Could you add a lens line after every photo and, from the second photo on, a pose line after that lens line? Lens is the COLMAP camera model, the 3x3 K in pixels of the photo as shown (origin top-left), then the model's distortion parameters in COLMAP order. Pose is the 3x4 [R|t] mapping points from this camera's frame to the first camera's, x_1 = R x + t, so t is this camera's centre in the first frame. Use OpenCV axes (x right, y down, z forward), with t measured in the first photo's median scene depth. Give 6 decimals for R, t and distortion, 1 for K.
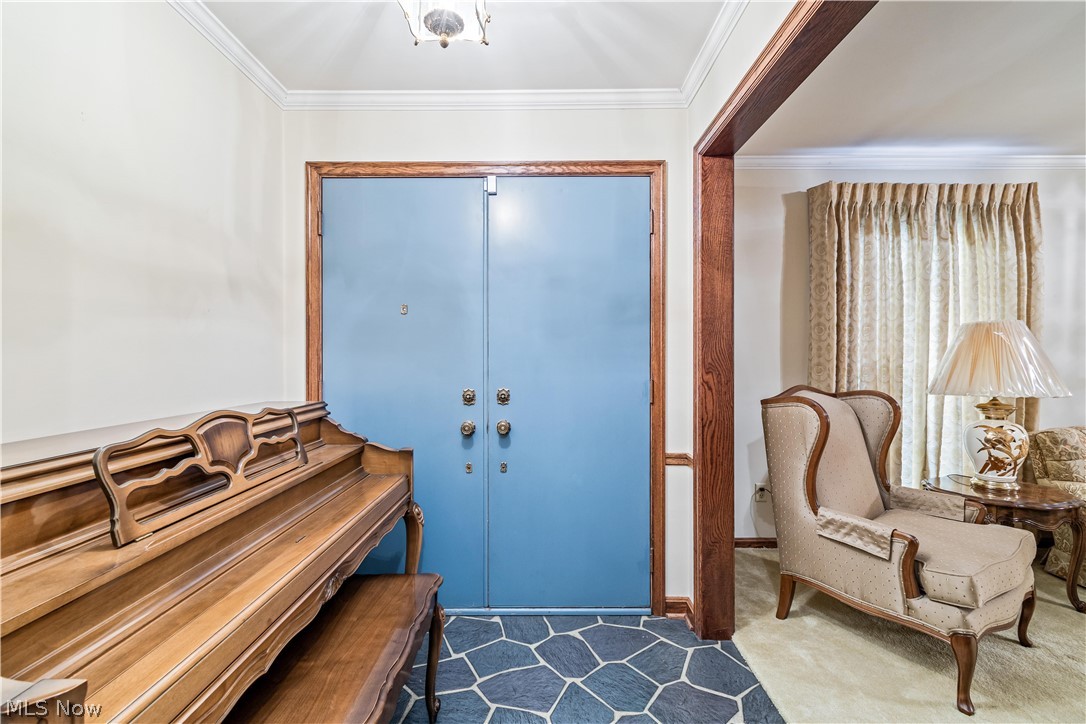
lens RADIAL K [[481.4, 0, 542.0], [0, 481.4, 371.4], [0, 0, 1]] dist [0.002645, 0.000662]
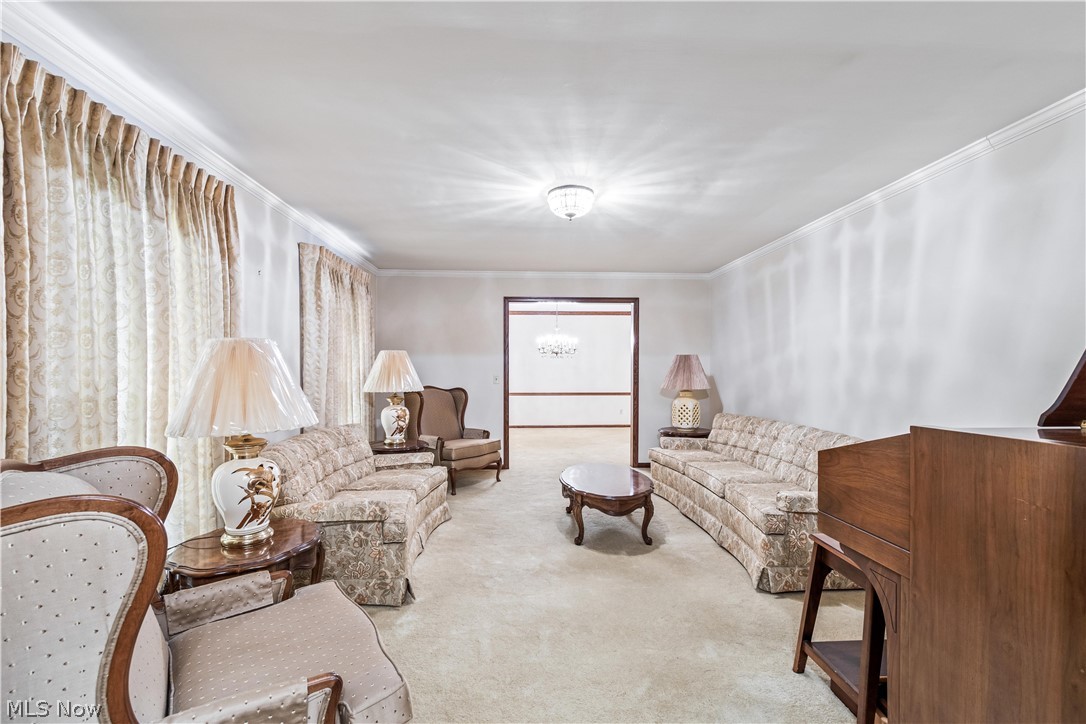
lens RADIAL K [[481.4, 0, 542.0], [0, 481.4, 371.4], [0, 0, 1]] dist [0.002645, 0.000662]
pose [[-0.078082, -0.007869, 0.996916, 0.073261], [0.030292, 0.999488, 0.010262, -0.036451], [-0.996487, 0.030999, -0.077803, 0.501105]]
